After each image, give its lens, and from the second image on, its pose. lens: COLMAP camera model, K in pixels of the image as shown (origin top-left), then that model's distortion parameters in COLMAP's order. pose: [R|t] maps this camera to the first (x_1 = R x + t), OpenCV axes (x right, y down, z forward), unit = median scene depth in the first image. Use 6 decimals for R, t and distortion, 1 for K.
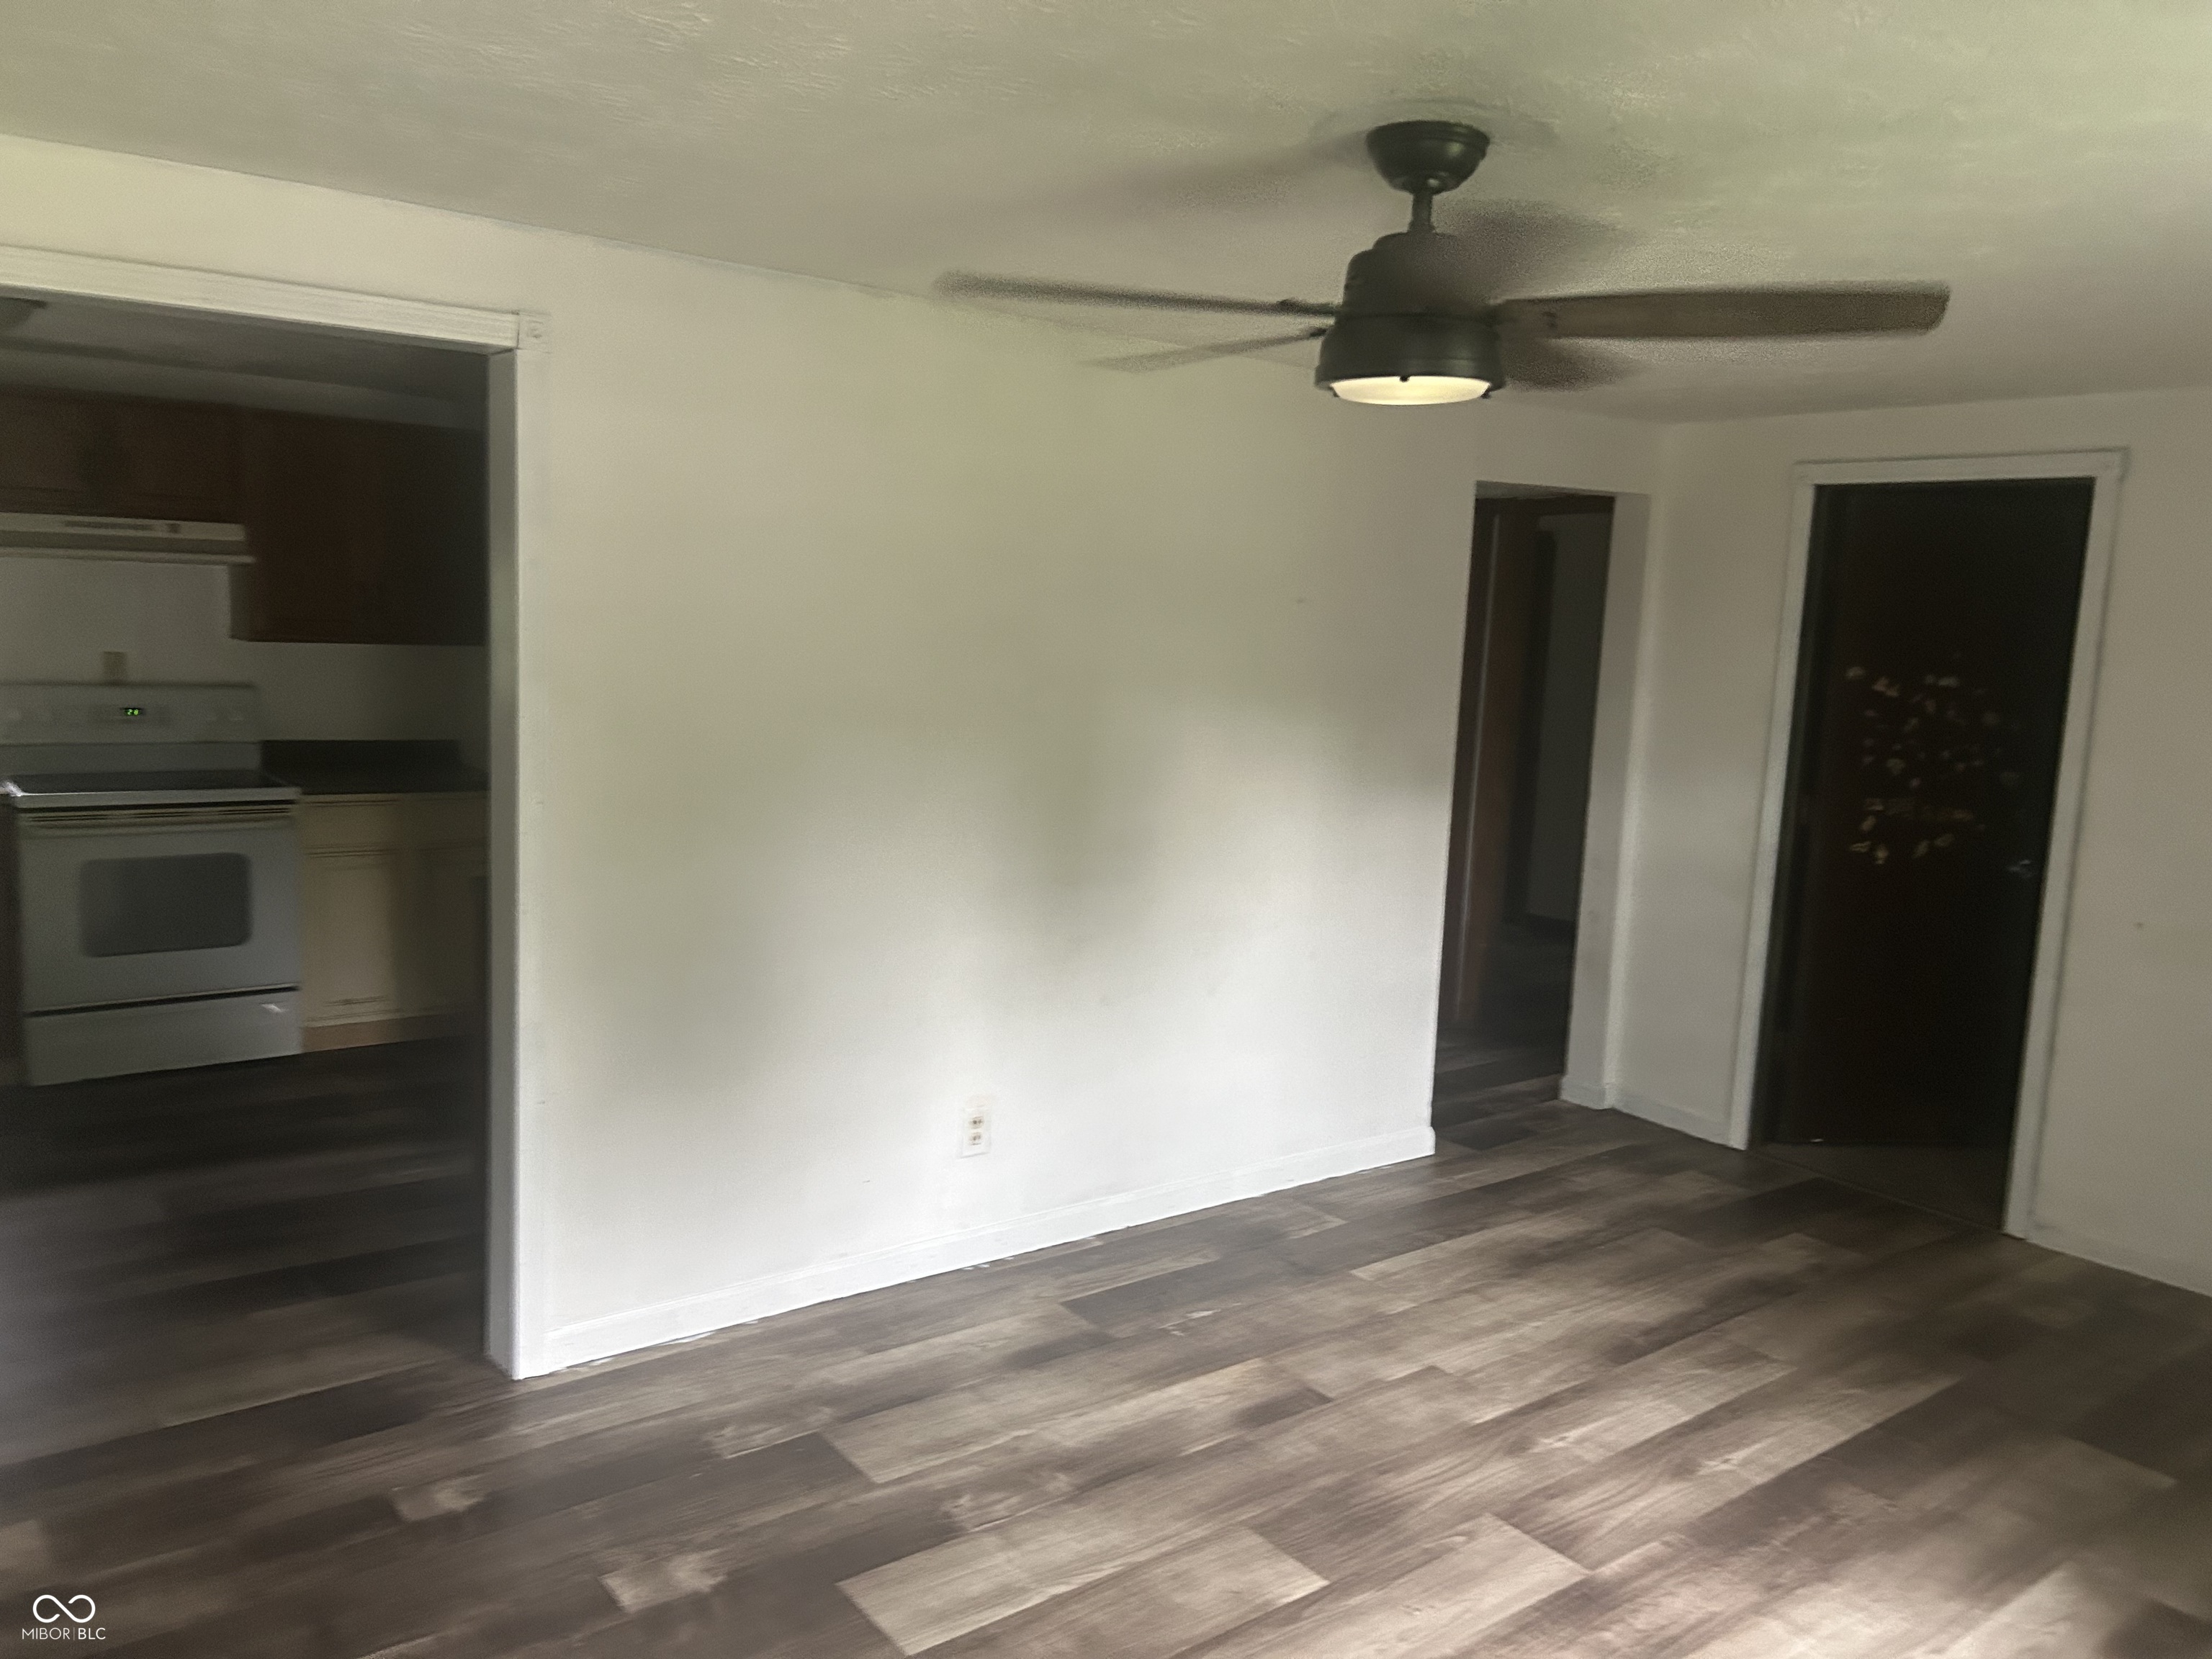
lens RADIAL K [[1658.9, 0, 1106.0], [0, 1658.9, 829.5], [0, 0, 1]] dist [0.125602, -0.172568]
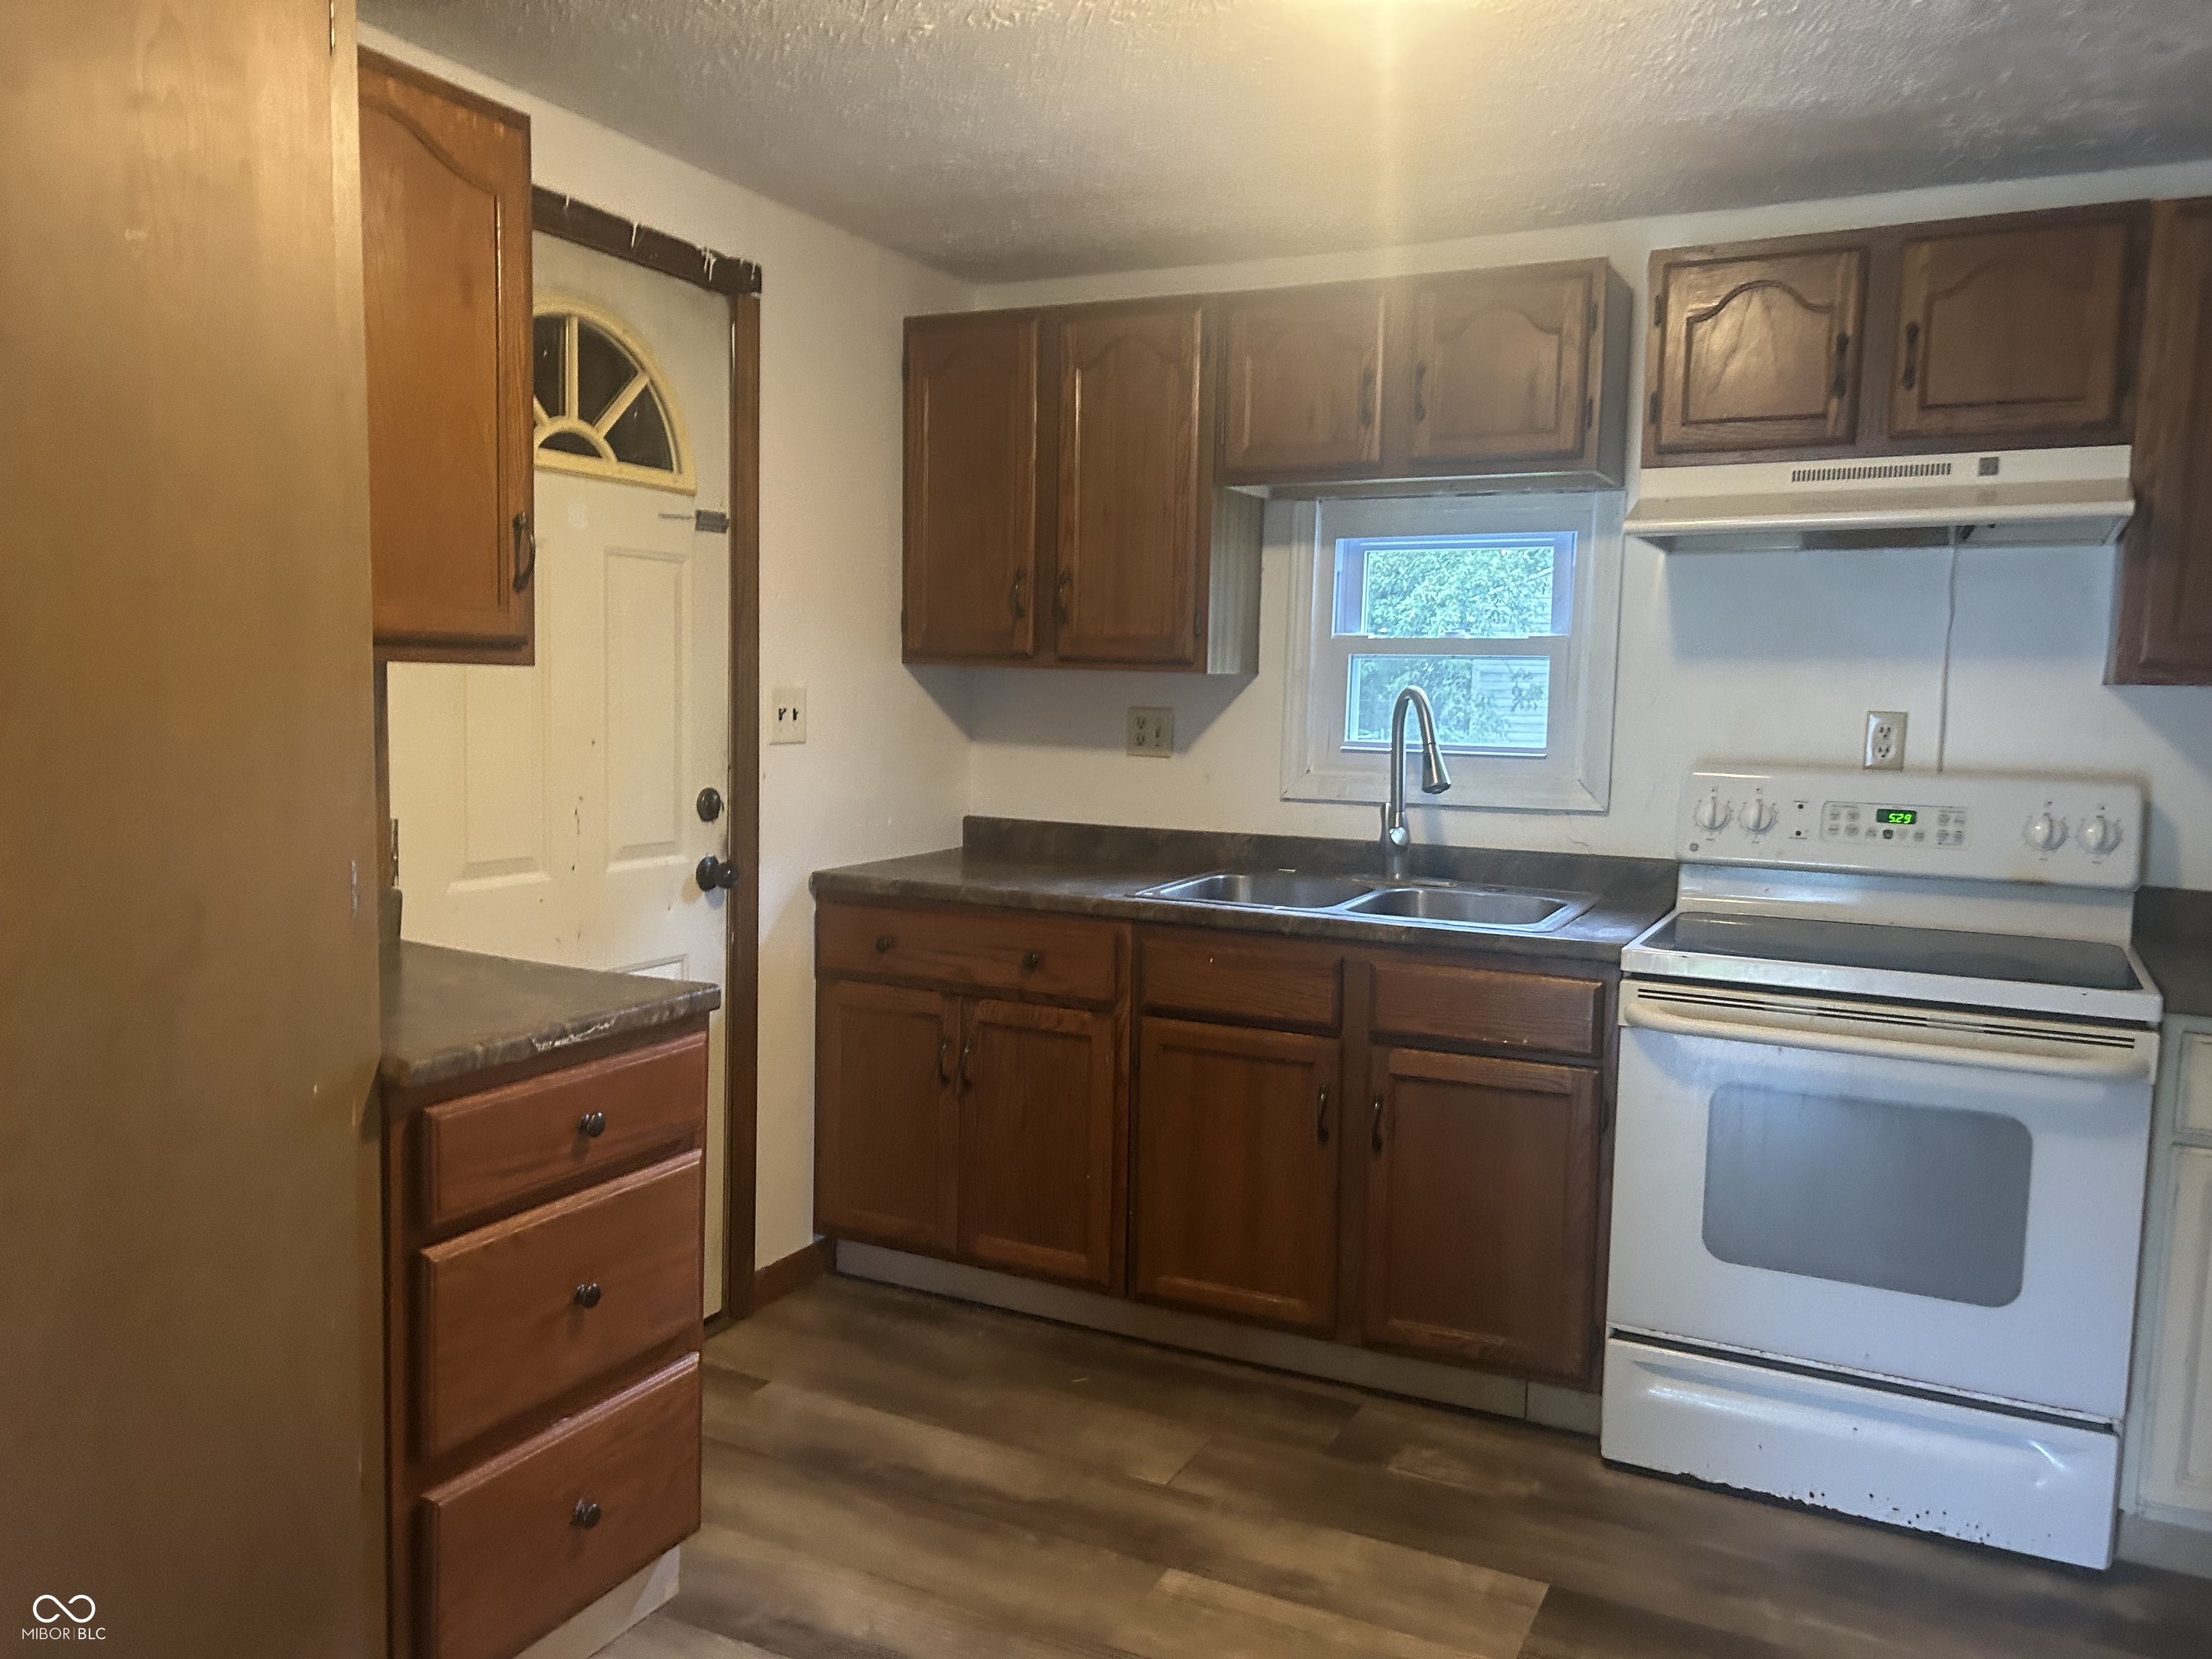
lens RADIAL K [[1658.9, 0, 1106.0], [0, 1658.9, 829.5], [0, 0, 1]] dist [0.125602, -0.172568]
pose [[0.410532, 0.050627, -0.910440, -0.181244], [-0.127362, 0.991854, -0.002276, -0.031621], [0.902908, 0.116890, 0.413635, 0.551453]]
